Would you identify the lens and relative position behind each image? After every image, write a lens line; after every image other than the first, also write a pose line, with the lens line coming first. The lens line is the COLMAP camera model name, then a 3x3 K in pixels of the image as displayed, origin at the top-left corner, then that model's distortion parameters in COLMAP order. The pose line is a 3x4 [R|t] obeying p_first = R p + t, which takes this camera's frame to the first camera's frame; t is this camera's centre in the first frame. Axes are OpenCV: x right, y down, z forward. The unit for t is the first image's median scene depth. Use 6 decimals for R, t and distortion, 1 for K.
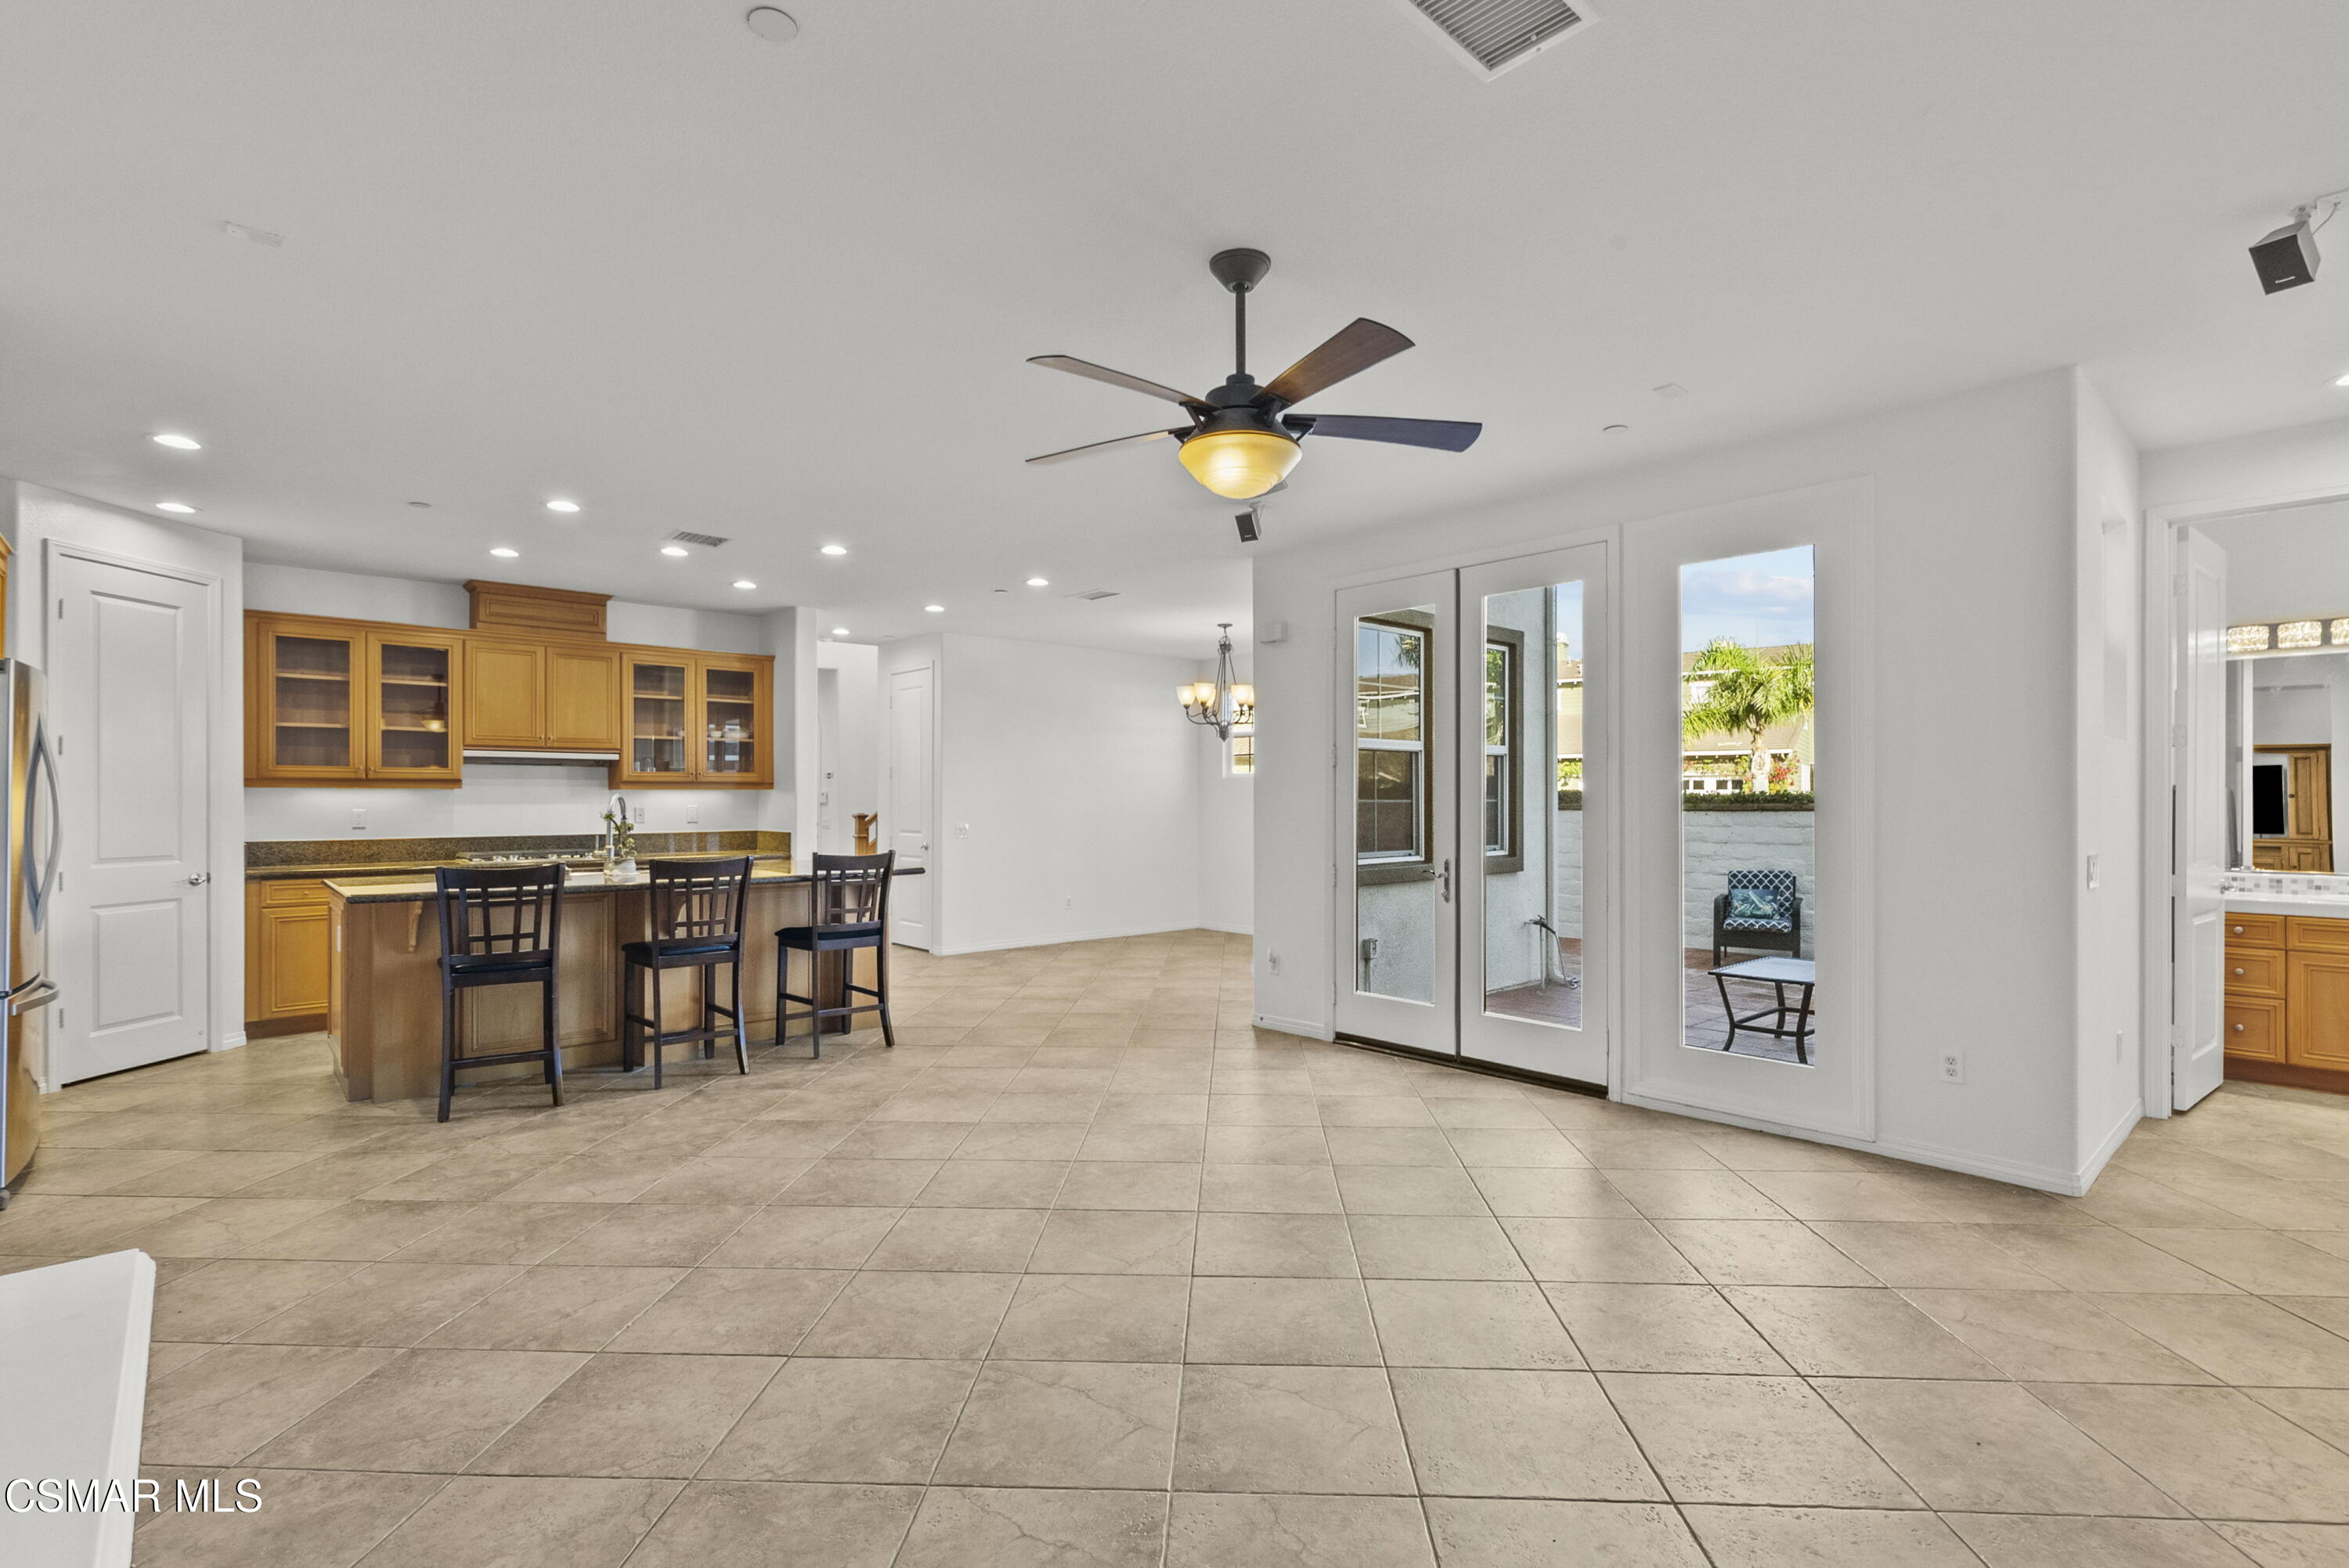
lens RADIAL K [[1089.6, 0, 1173.2], [0, 1089.6, 798.8], [0, 0, 1]] dist [-0.001094, -0.000669]
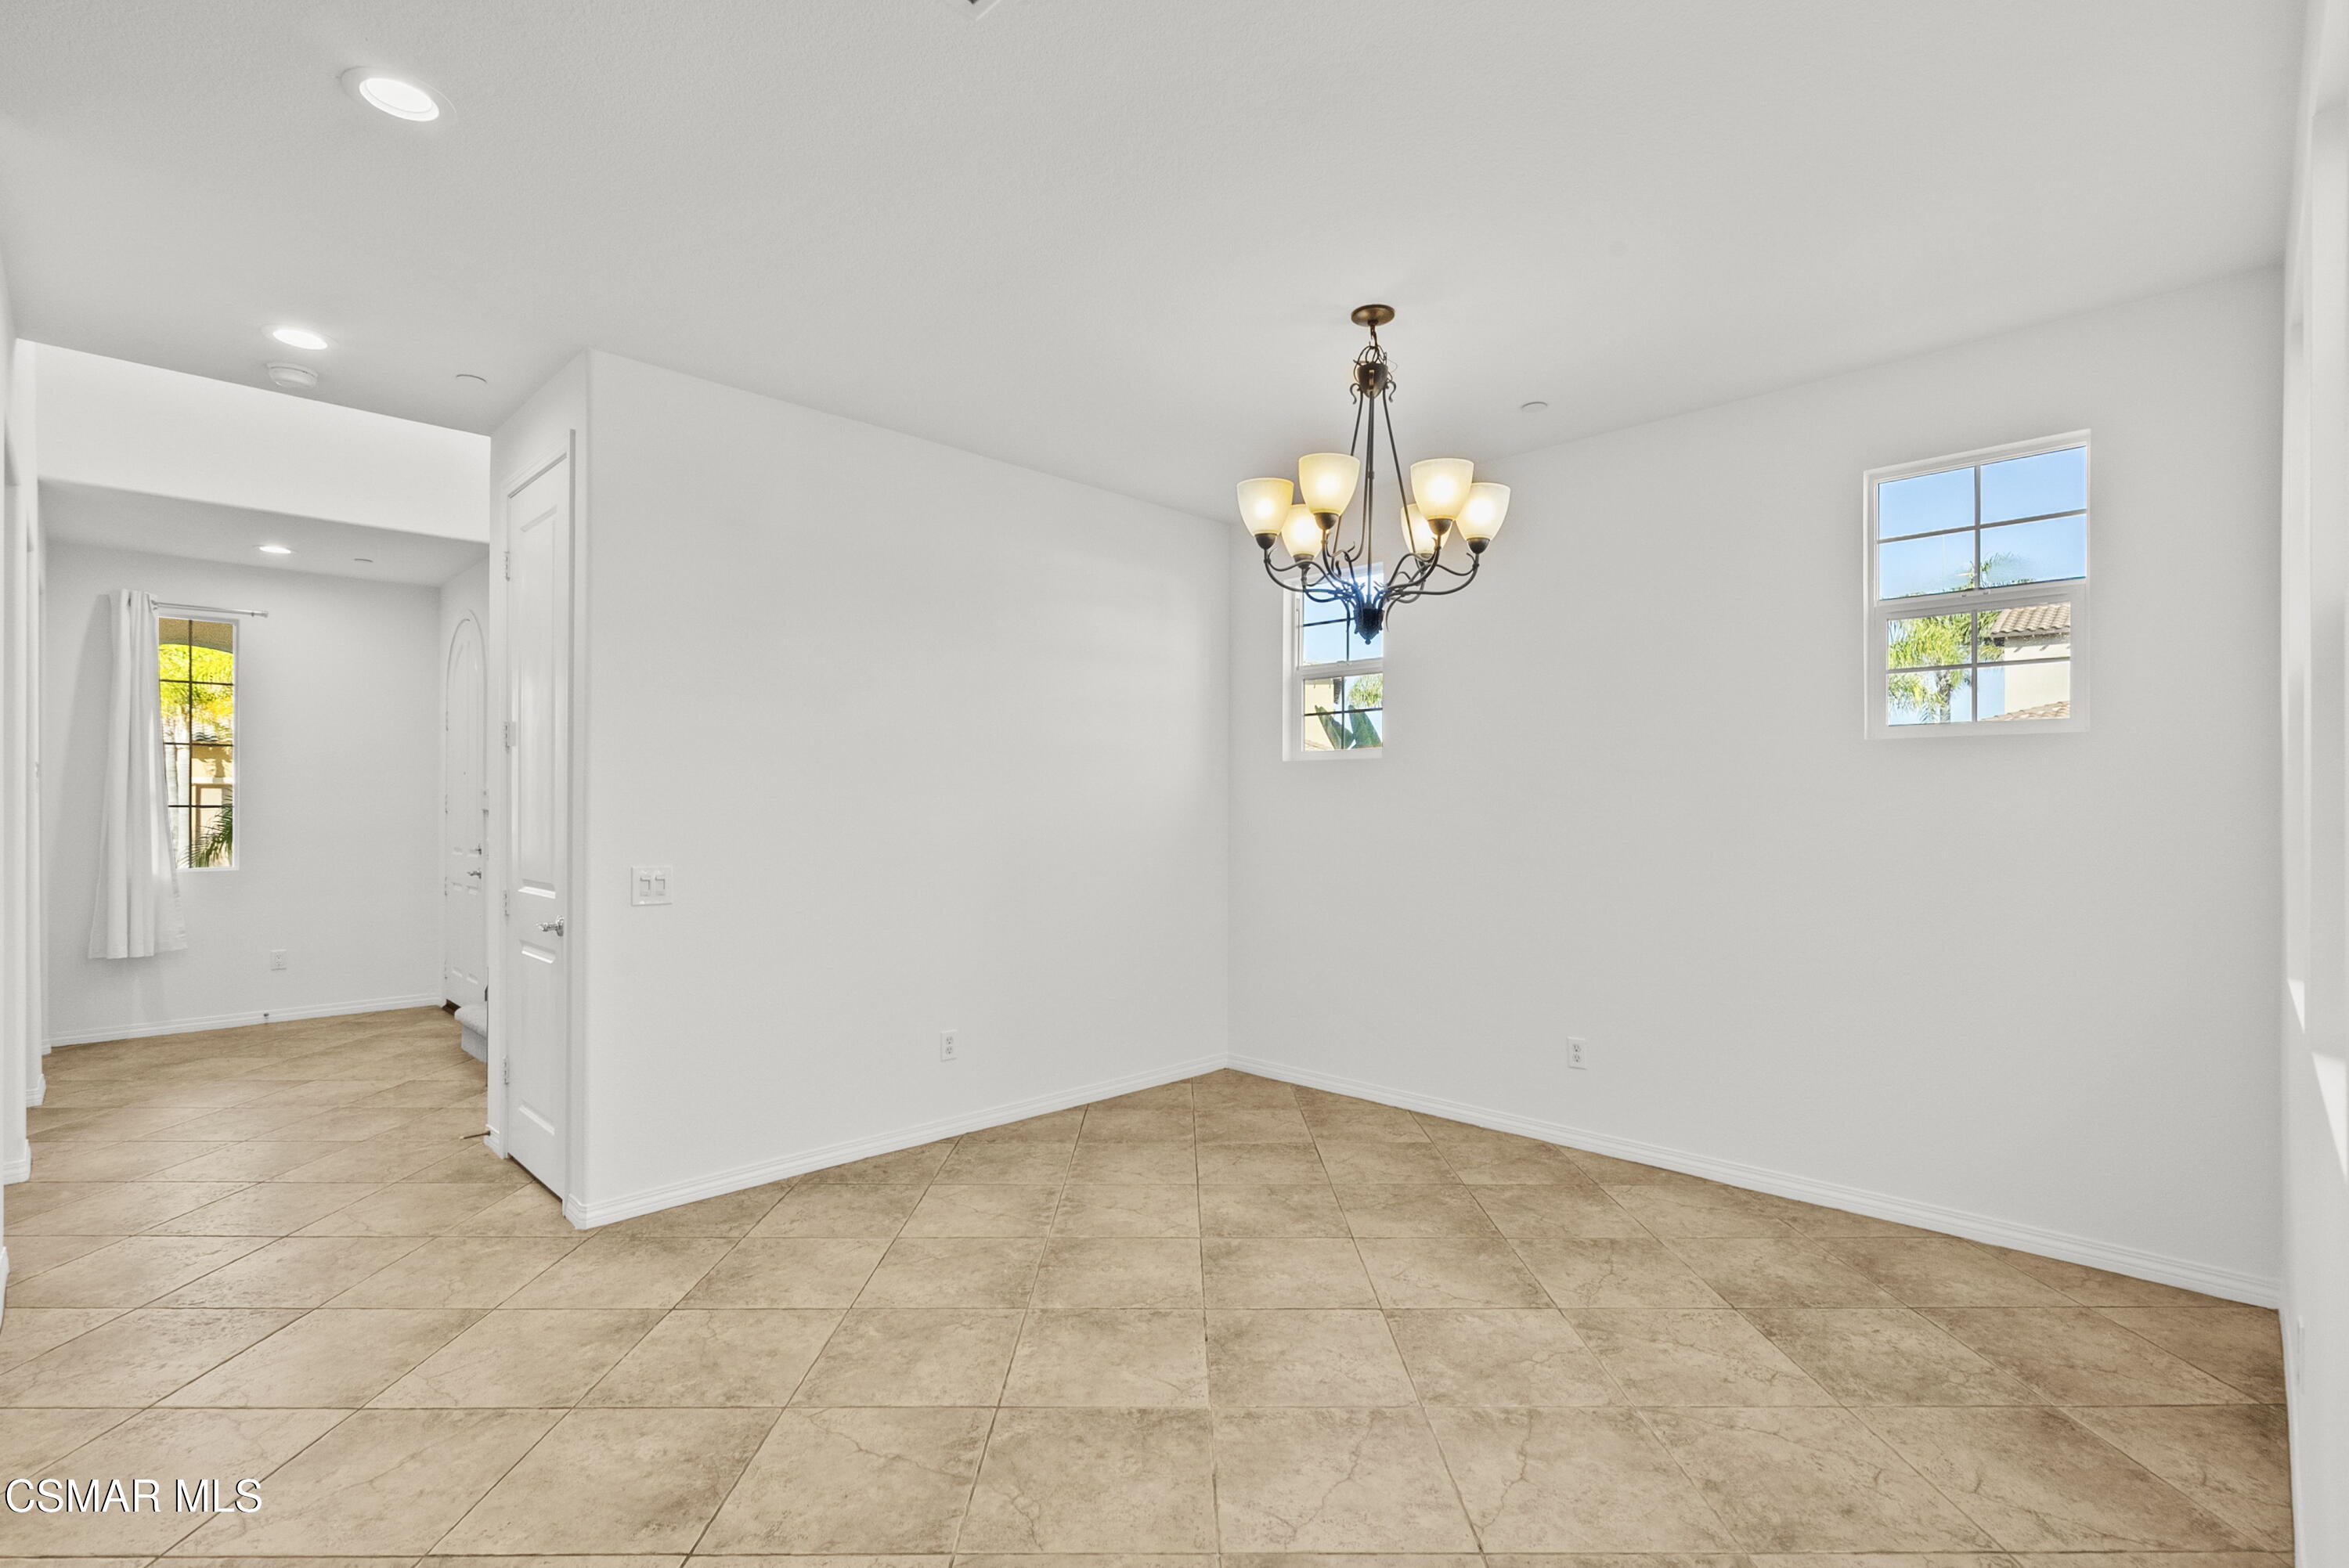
lens RADIAL K [[1083.6, 0, 1176.7], [0, 1083.6, 805.5], [0, 0, 1]] dist [-0.004714, -0.000470]
pose [[0.998417, 0.001947, 0.056220, -0.047649], [-0.002108, 0.999994, 0.002800, -0.000533], [-0.056214, -0.002914, 0.998414, 0.869508]]
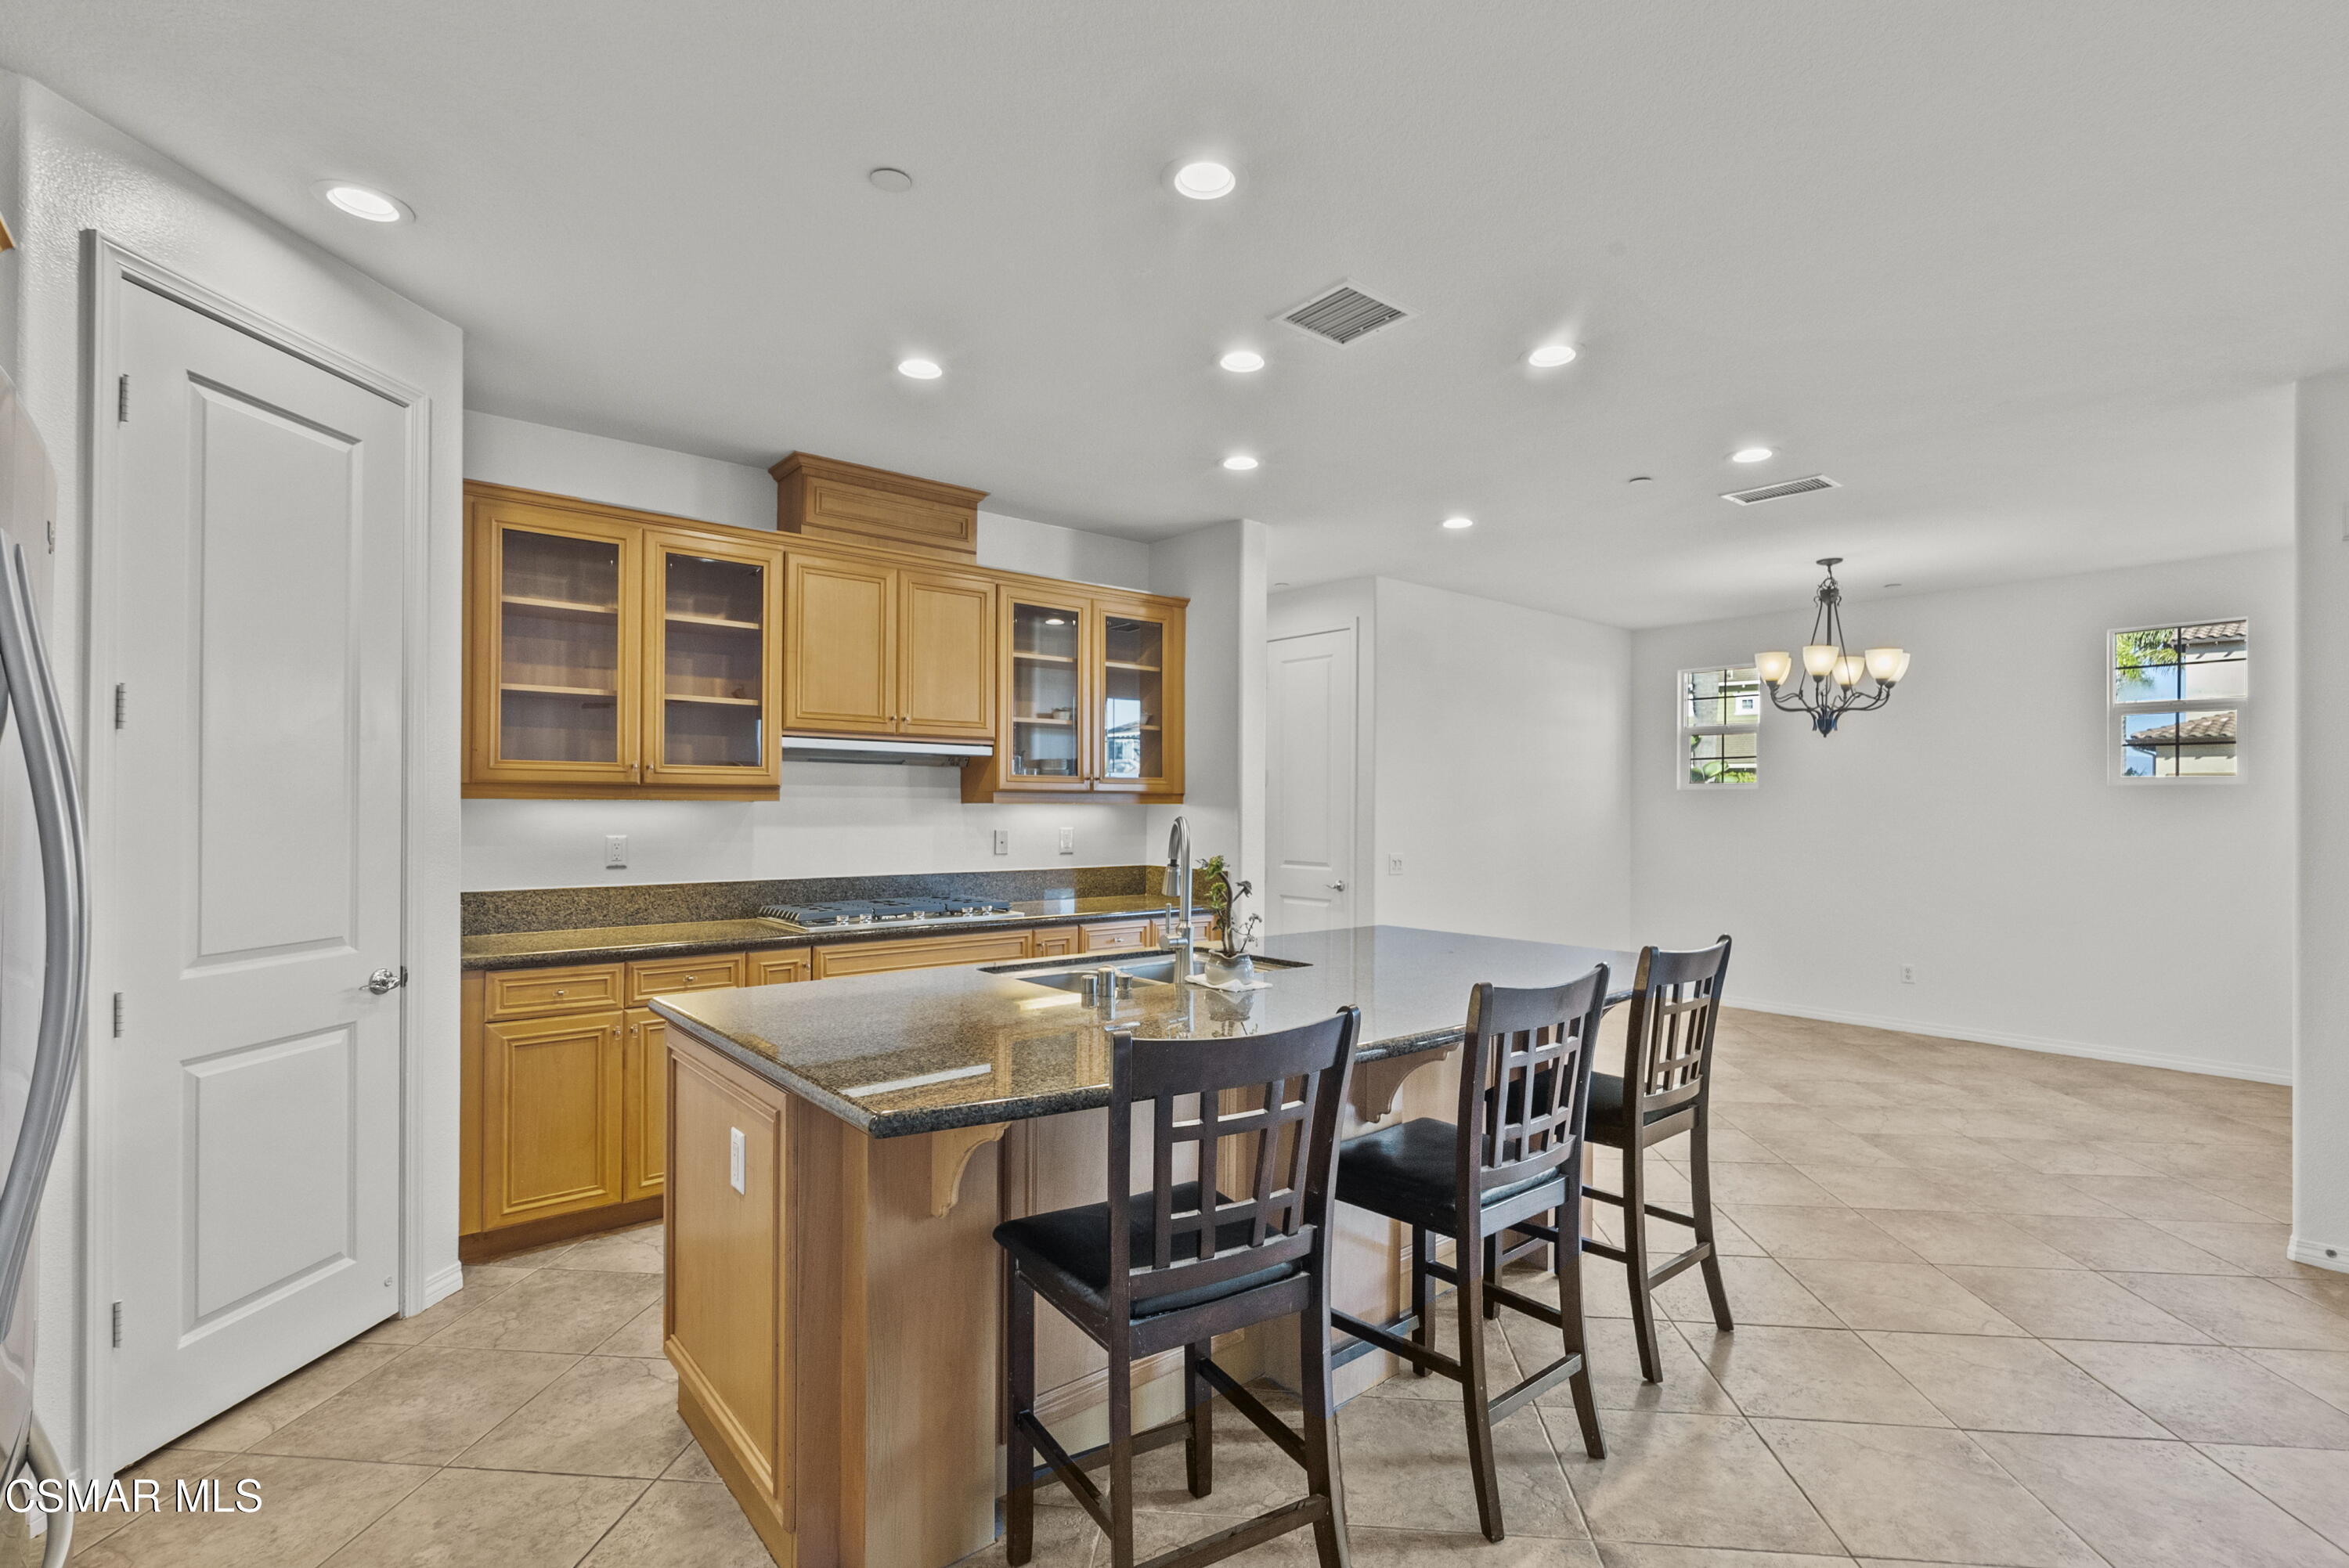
lens RADIAL K [[1083.6, 0, 1176.7], [0, 1083.6, 805.5], [0, 0, 1]] dist [-0.004714, -0.000470]
pose [[0.999171, 0.008259, -0.039871, -0.430804], [-0.008290, 0.999965, -0.000602, -0.008957], [0.039865, 0.000932, 0.999205, 0.433583]]
